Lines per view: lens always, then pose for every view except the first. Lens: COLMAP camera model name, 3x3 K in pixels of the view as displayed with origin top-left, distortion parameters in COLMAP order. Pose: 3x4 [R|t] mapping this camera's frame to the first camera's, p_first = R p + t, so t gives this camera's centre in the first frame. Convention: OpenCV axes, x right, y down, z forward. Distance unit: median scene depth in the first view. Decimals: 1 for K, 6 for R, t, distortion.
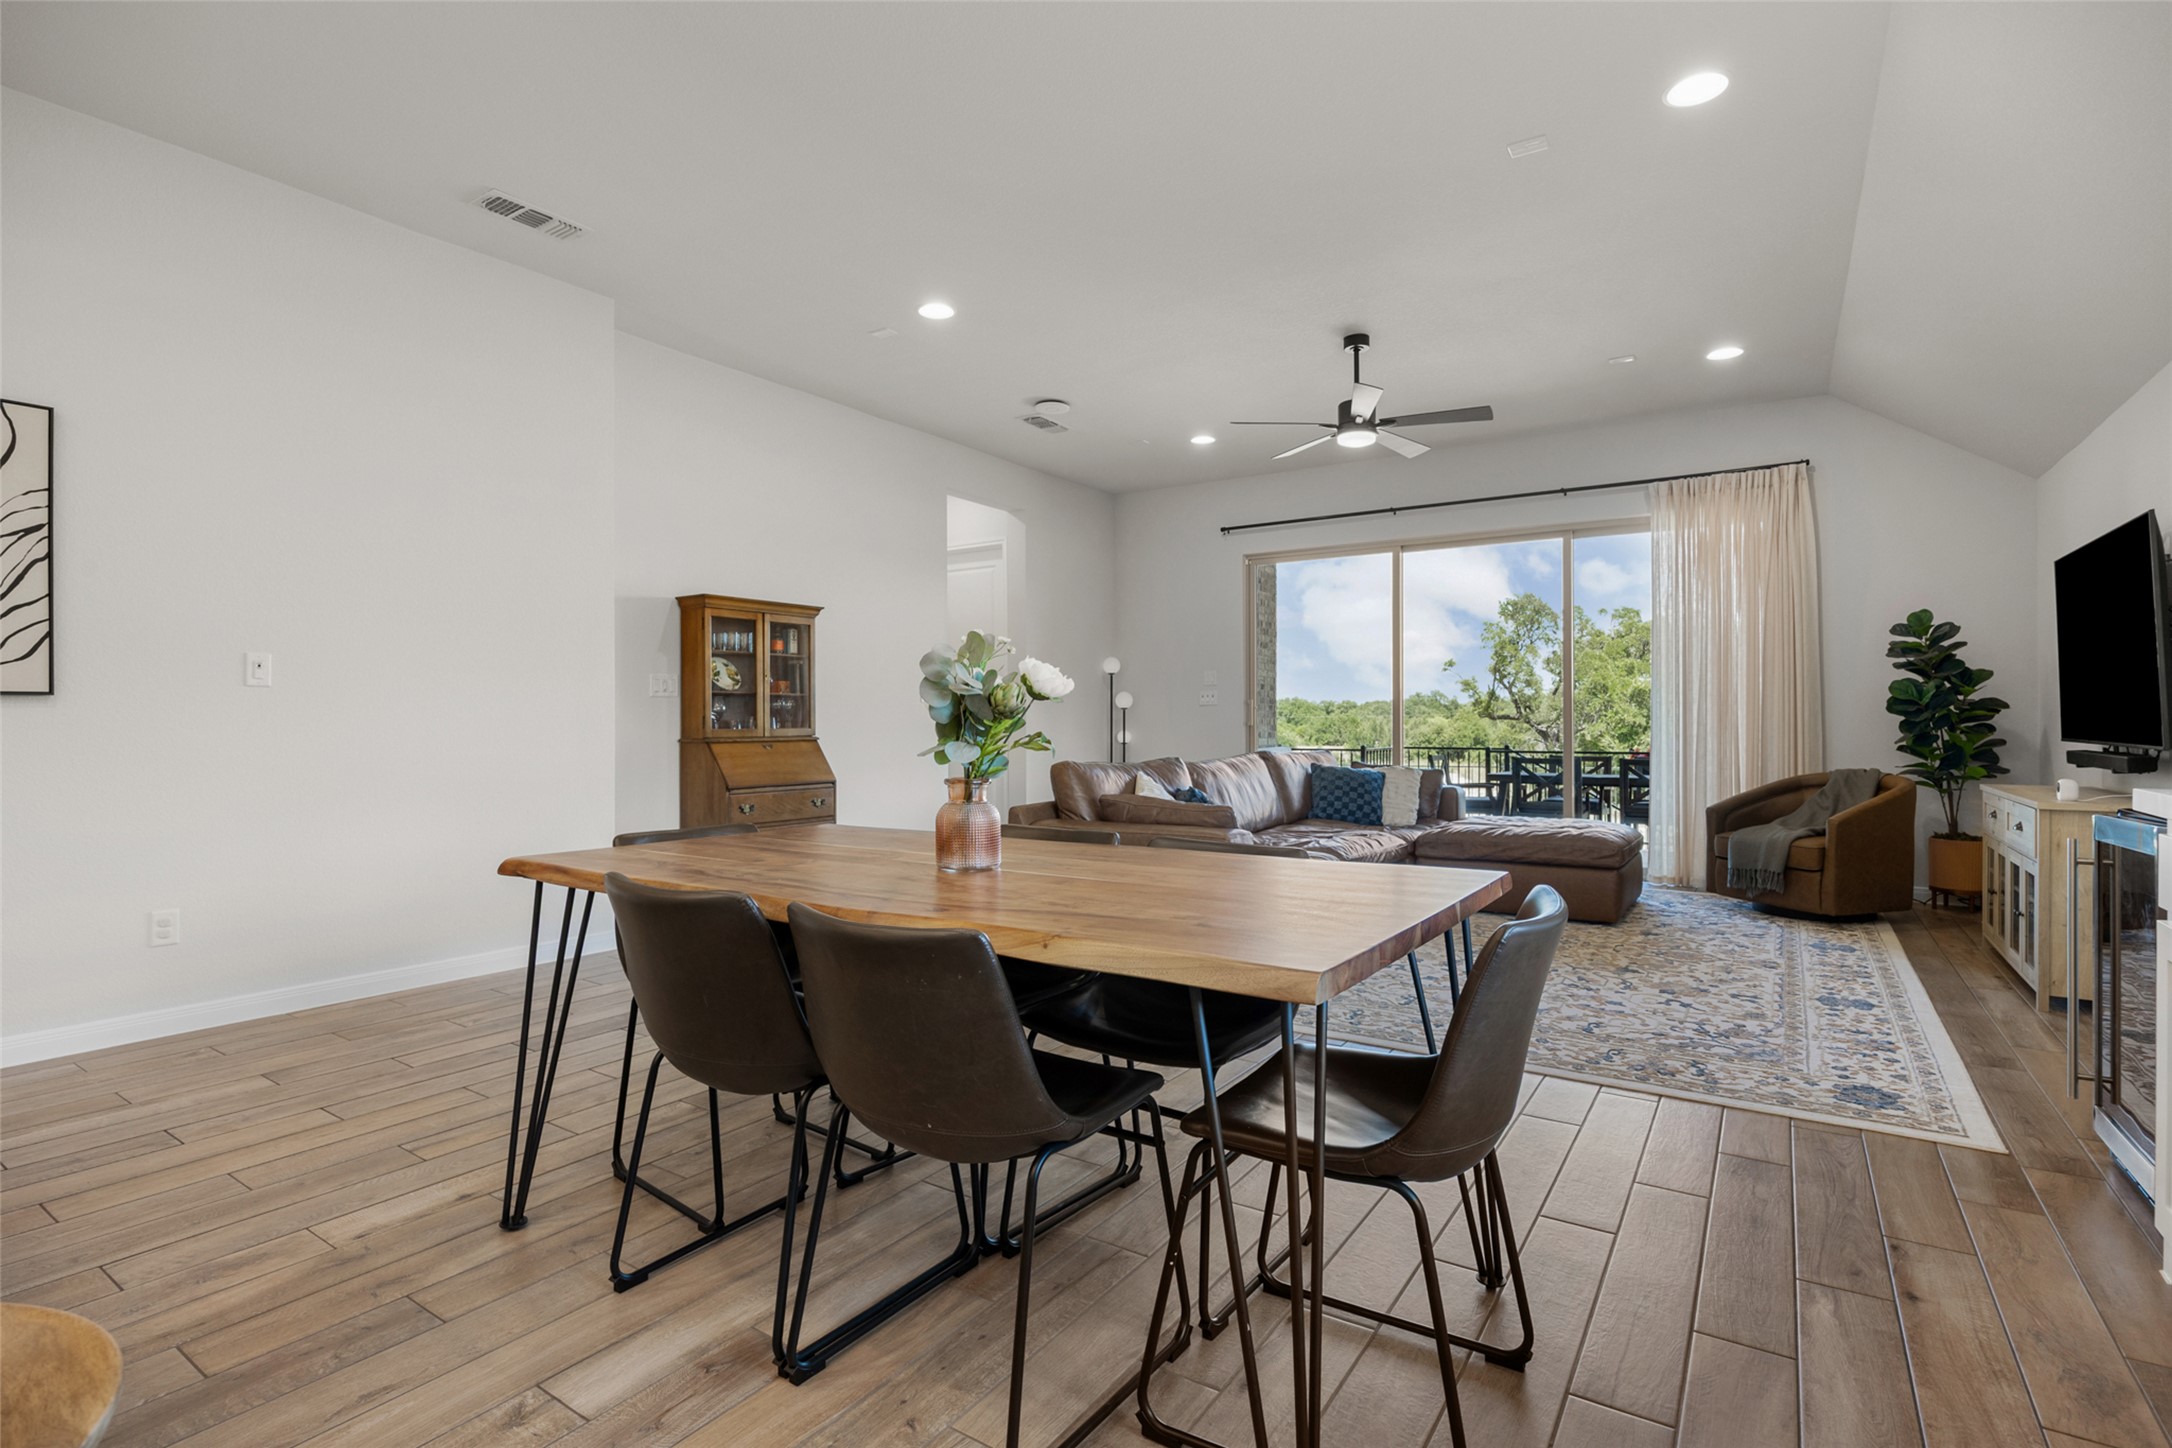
lens RADIAL K [[1050.5, 0, 1081.7], [0, 1050.5, 718.6], [0, 0, 1]] dist [0.000345, 0.000105]
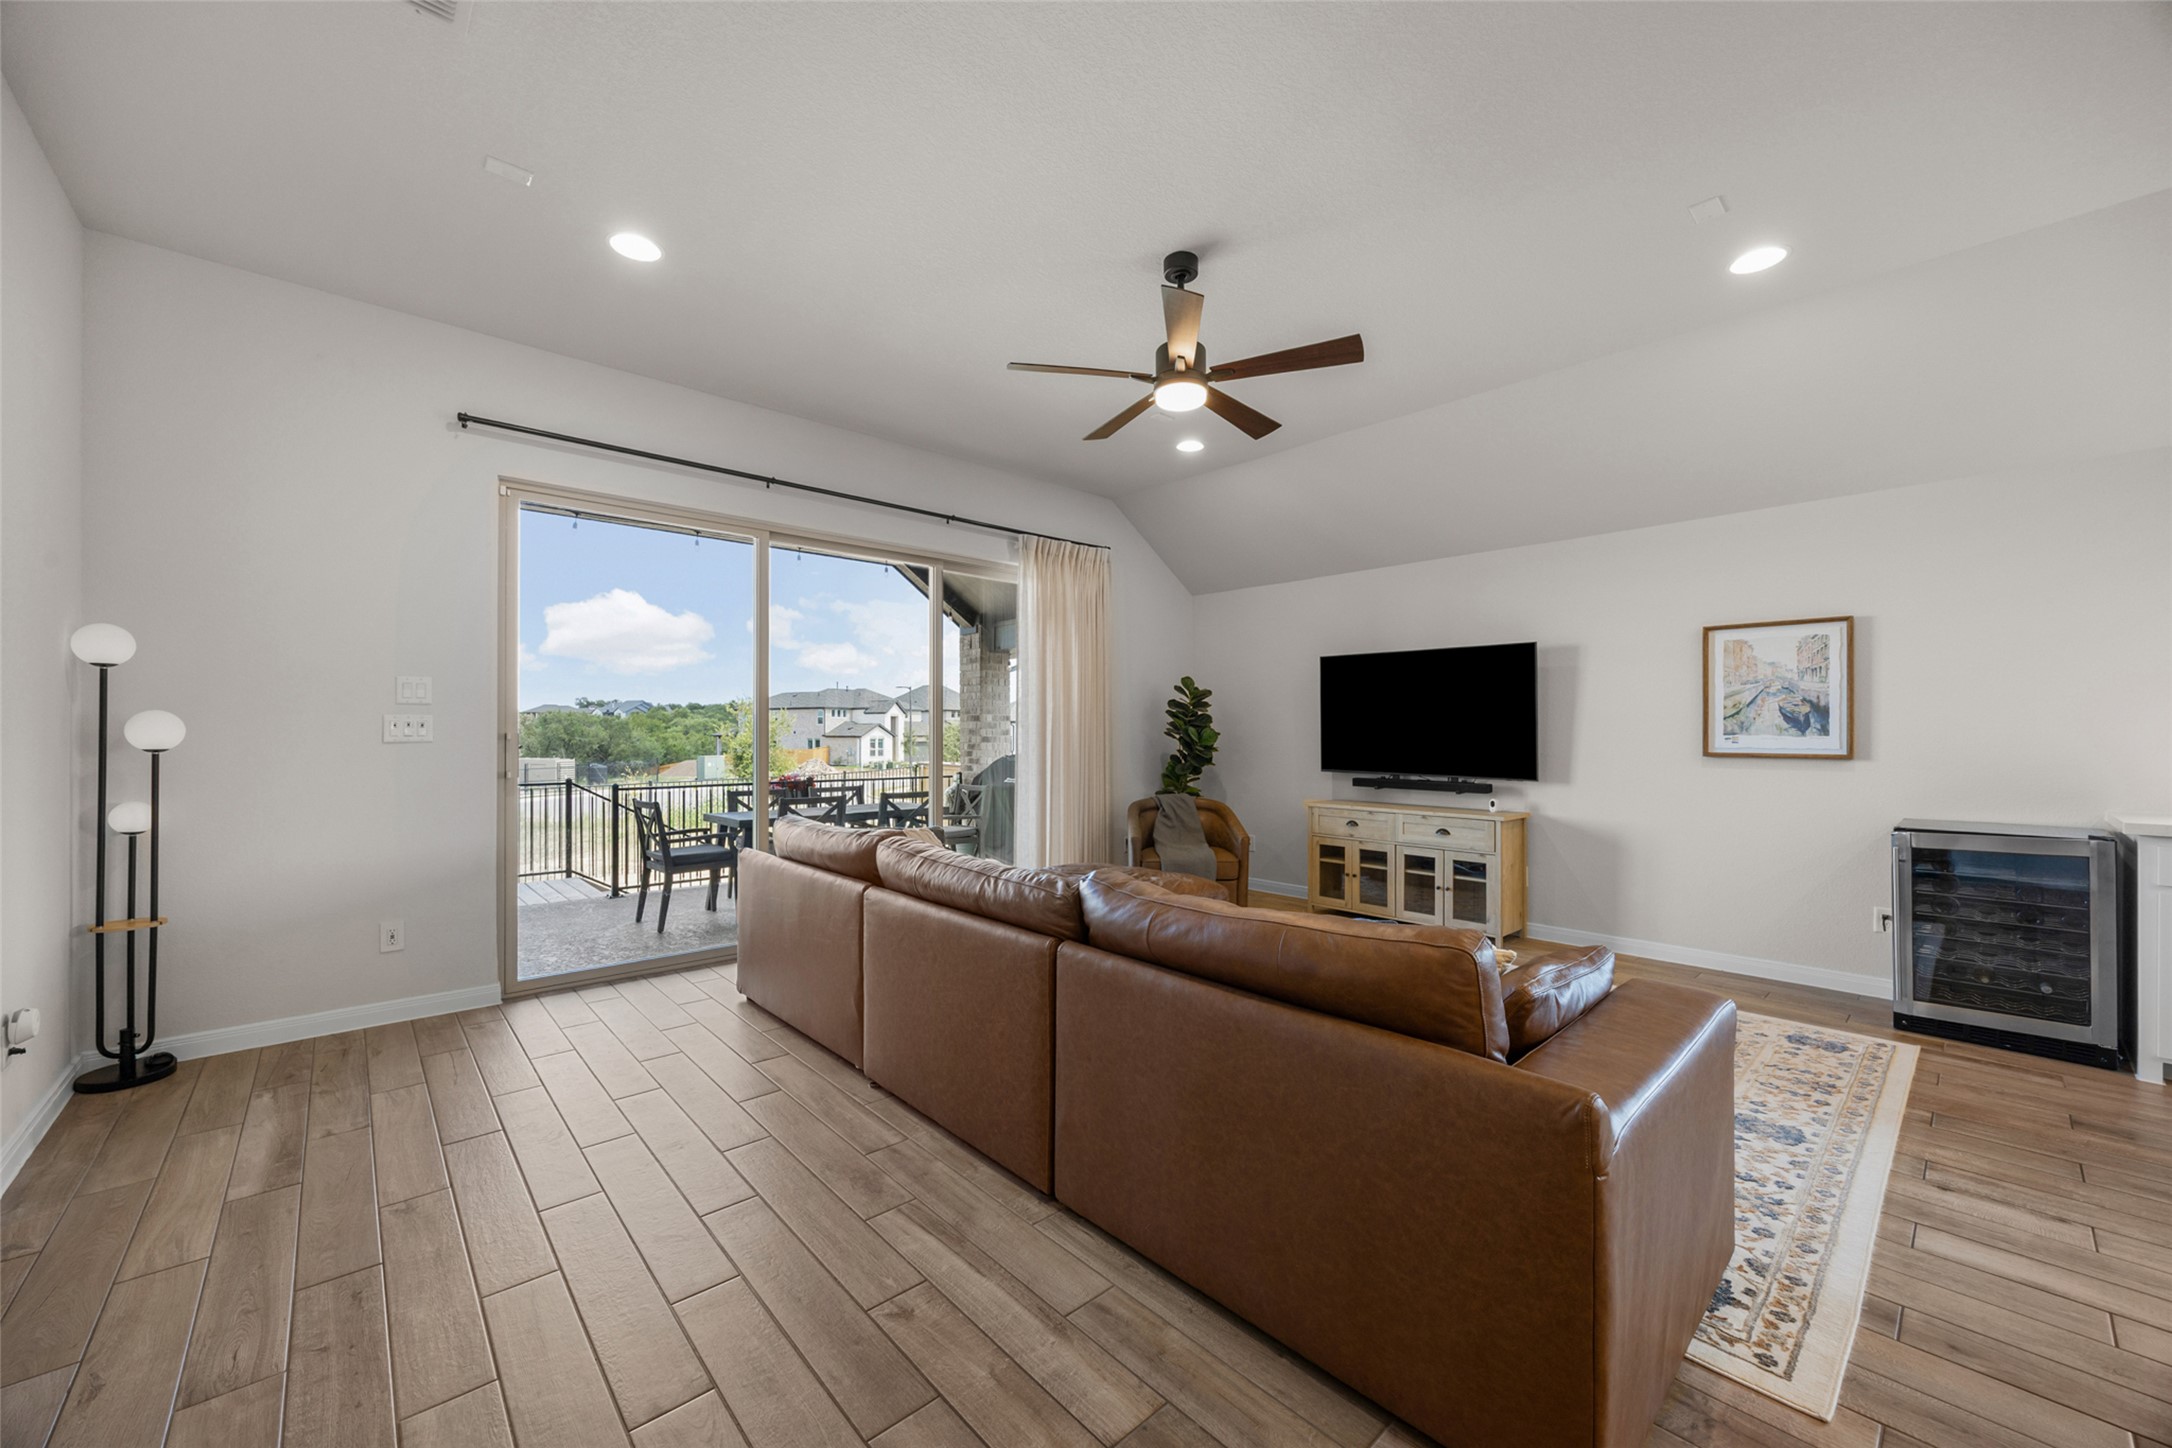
lens RADIAL K [[827.8, 0, 1084.6], [0, 827.8, 728.8], [0, 0, 1]] dist [-0.002843, -0.000149]
pose [[0.239826, 0.007487, 0.970787, -0.311132], [-0.003697, 0.999970, -0.006798, -0.028511], [-0.970809, -0.001959, 0.239846, 0.924841]]
